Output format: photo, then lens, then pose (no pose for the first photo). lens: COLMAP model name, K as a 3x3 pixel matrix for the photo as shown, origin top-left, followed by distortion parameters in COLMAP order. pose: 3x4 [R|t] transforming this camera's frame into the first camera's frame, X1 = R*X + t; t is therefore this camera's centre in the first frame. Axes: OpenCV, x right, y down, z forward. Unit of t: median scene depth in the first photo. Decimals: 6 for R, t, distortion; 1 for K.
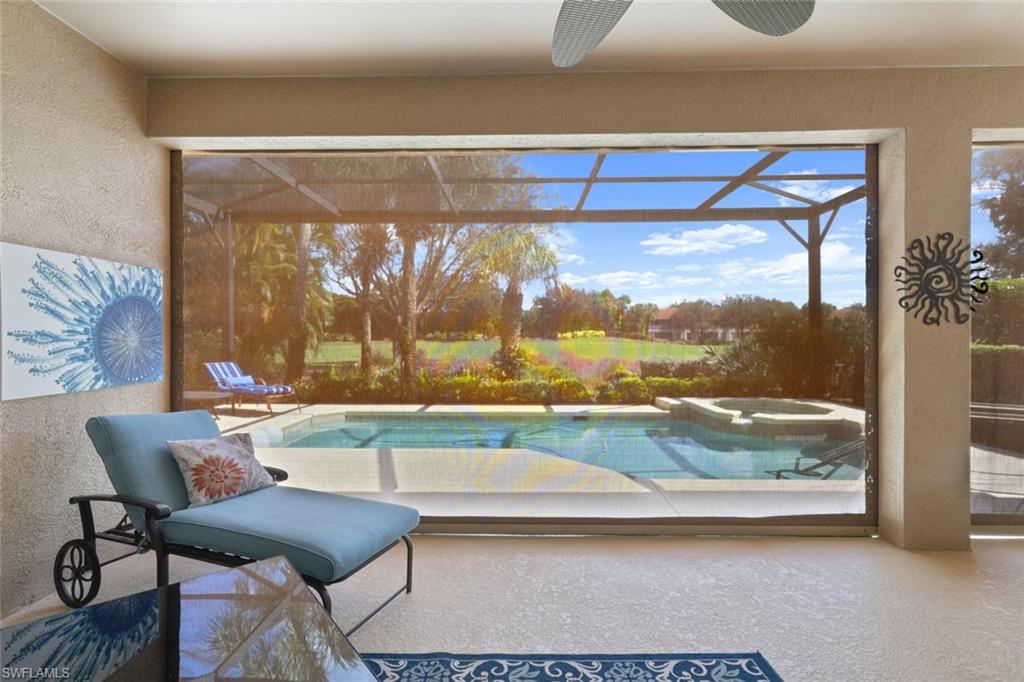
lens RADIAL K [[469.6, 0, 512.0], [0, 469.6, 341.0], [0, 0, 1]] dist [-0.001481, 0.000626]
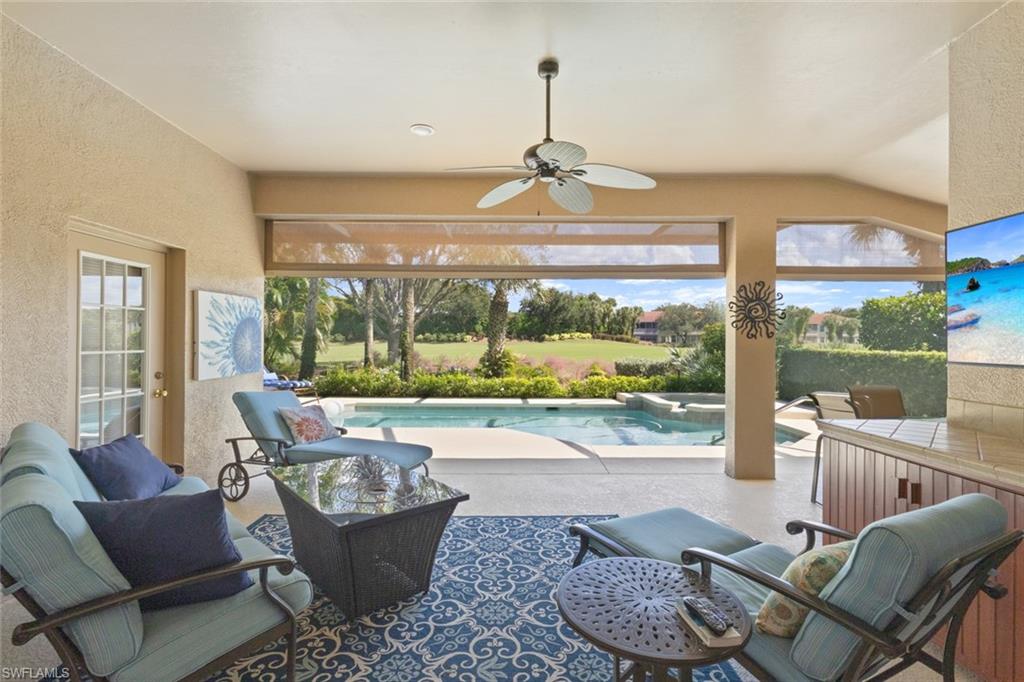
lens RADIAL K [[469.6, 0, 512.0], [0, 469.6, 341.0], [0, 0, 1]] dist [-0.001481, 0.000626]
pose [[0.999712, 0.005731, 0.023310, 0.035650], [-0.005661, 0.999979, -0.003087, -0.015709], [-0.023328, 0.002954, 0.999724, -0.557624]]
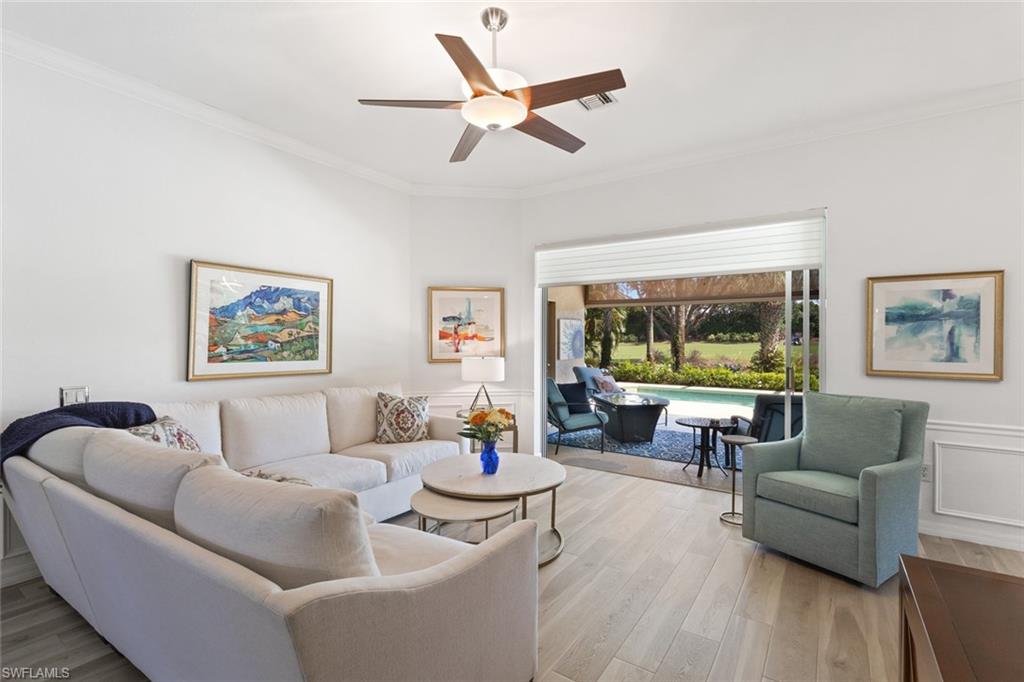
lens RADIAL K [[469.6, 0, 512.0], [0, 469.6, 341.0], [0, 0, 1]] dist [-0.001481, 0.000626]
pose [[0.835273, 0.004138, -0.549819, 0.516152], [-0.004947, 0.999988, 0.000011, -0.019797], [0.549813, 0.002711, 0.835284, -1.758959]]
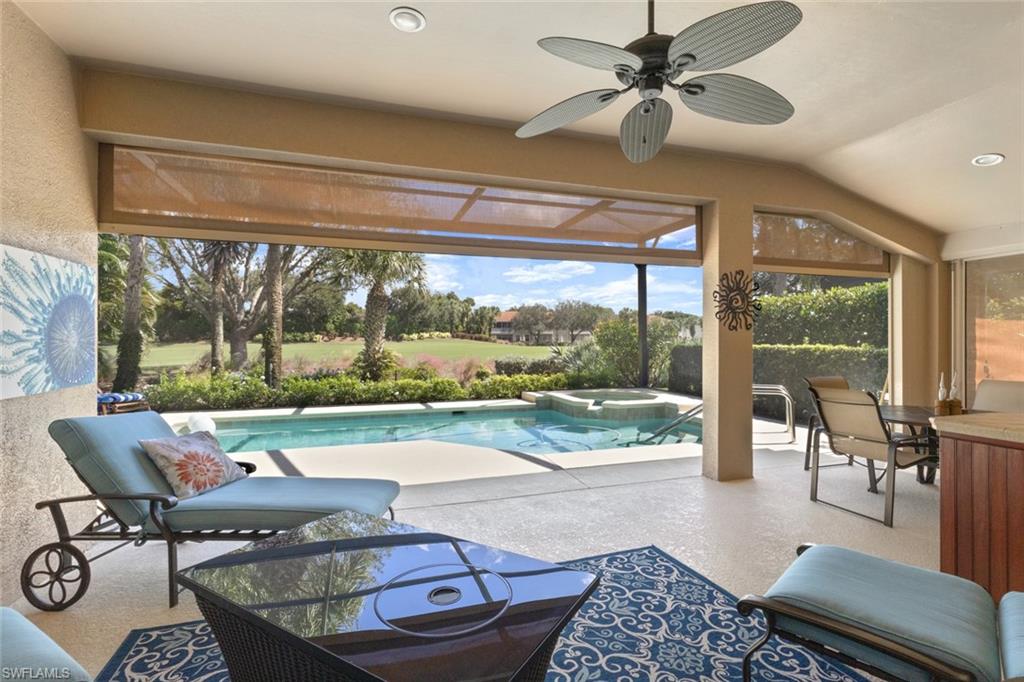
lens RADIAL K [[469.6, 0, 512.0], [0, 469.6, 341.0], [0, 0, 1]] dist [-0.001481, 0.000626]
pose [[0.945297, -0.000319, 0.326210, -0.257557], [0.001348, 0.999995, -0.002928, 0.002545], [-0.326207, 0.003208, 0.945293, -0.186717]]
